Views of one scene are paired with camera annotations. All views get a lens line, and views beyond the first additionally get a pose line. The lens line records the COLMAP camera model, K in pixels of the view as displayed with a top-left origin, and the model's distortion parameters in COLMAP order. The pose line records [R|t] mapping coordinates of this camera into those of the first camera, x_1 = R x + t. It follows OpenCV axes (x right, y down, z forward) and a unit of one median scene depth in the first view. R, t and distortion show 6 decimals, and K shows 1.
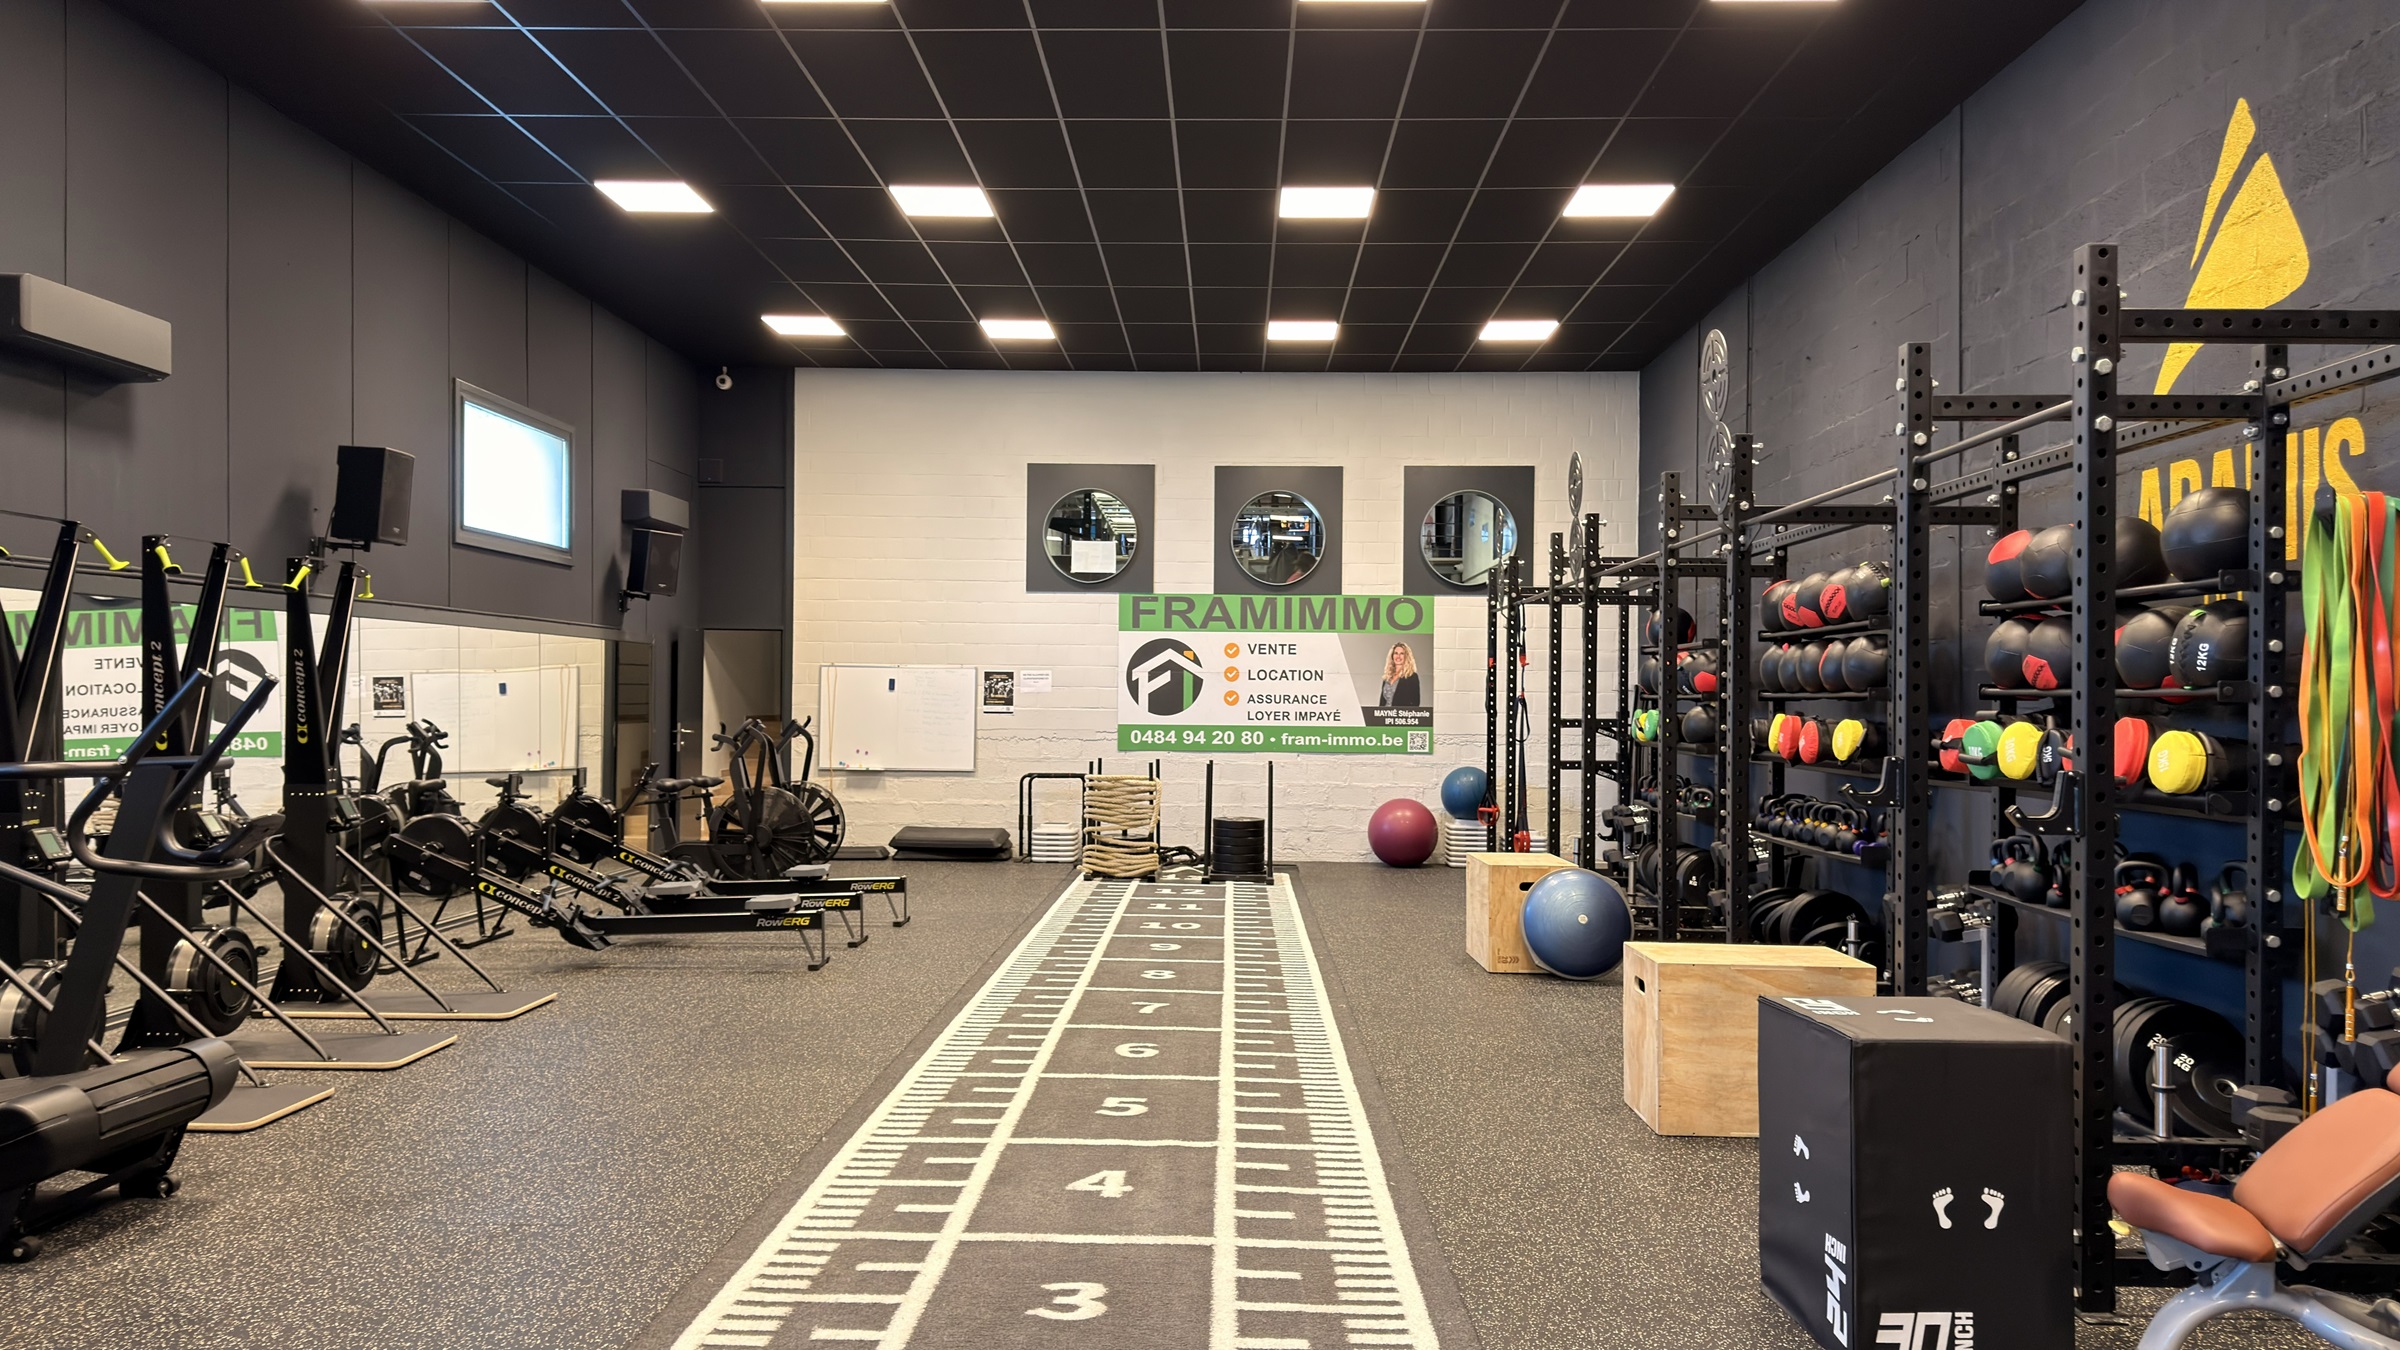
lens RADIAL K [[1670.2, 0, 1195.9], [0, 1670.2, 688.8], [0, 0, 1]] dist [0.058976, -0.078773]
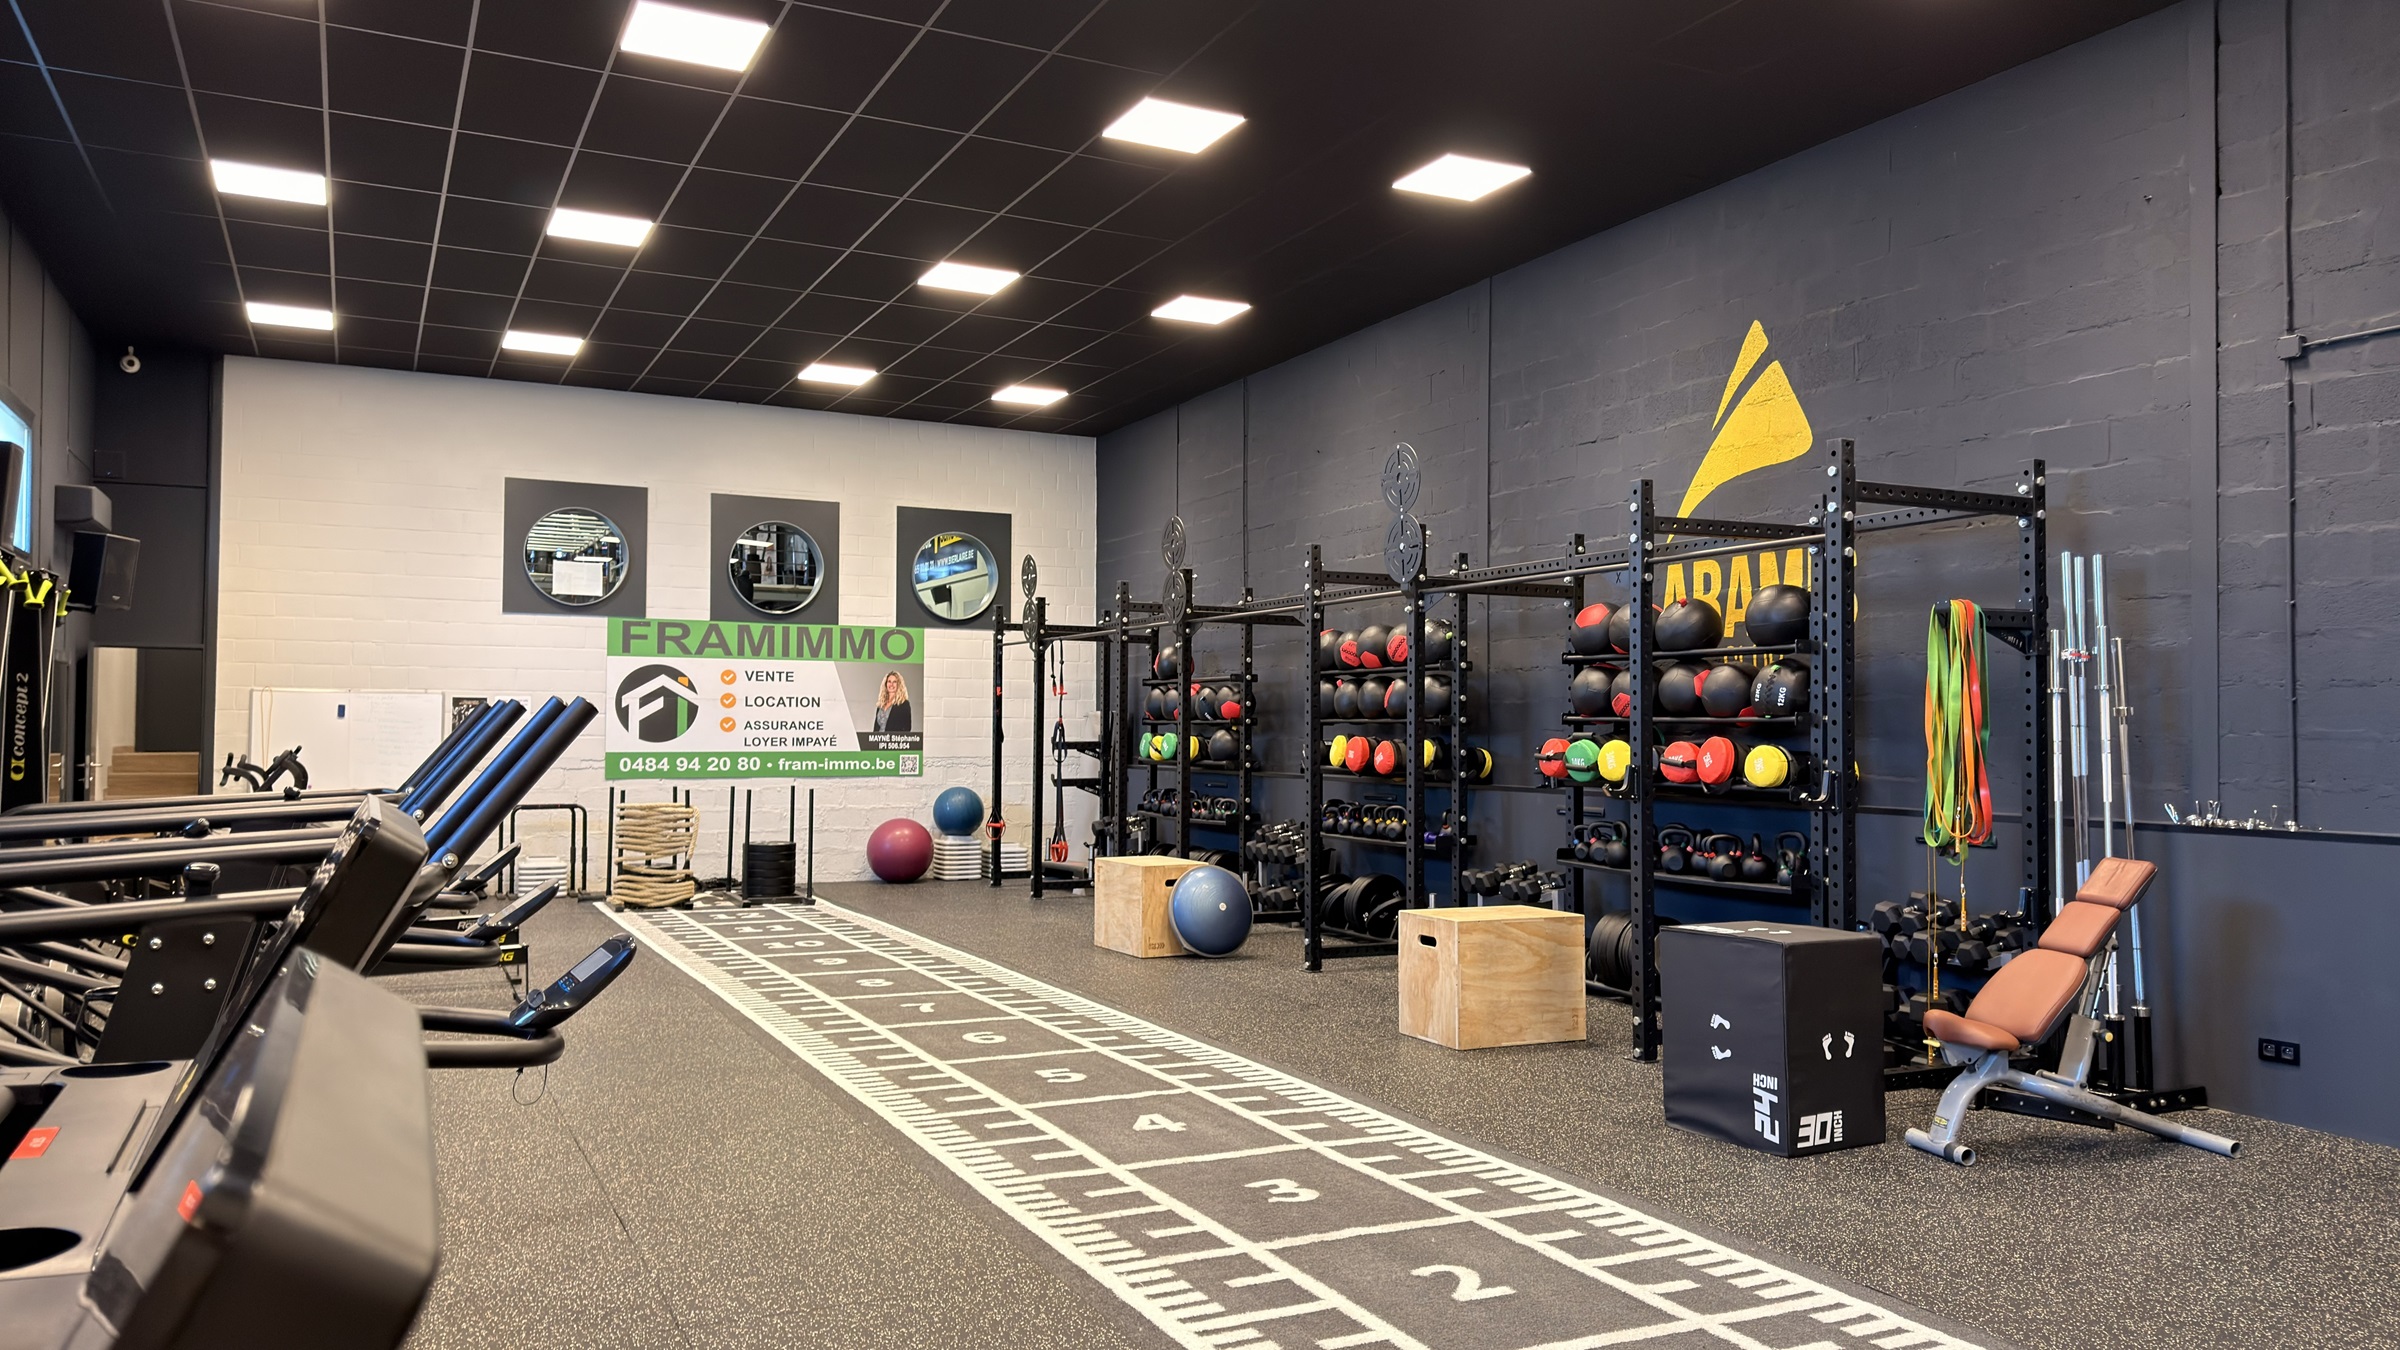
lens RADIAL K [[1670.2, 0, 1189.8], [0, 1670.2, 690.6], [0, 0, 1]] dist [0.058976, -0.078773]
pose [[0.884185, 0.006316, 0.467094, -0.333439], [-0.000138, 0.999912, -0.013260, -0.002328], [-0.467137, 0.011660, 0.884108, -0.049868]]
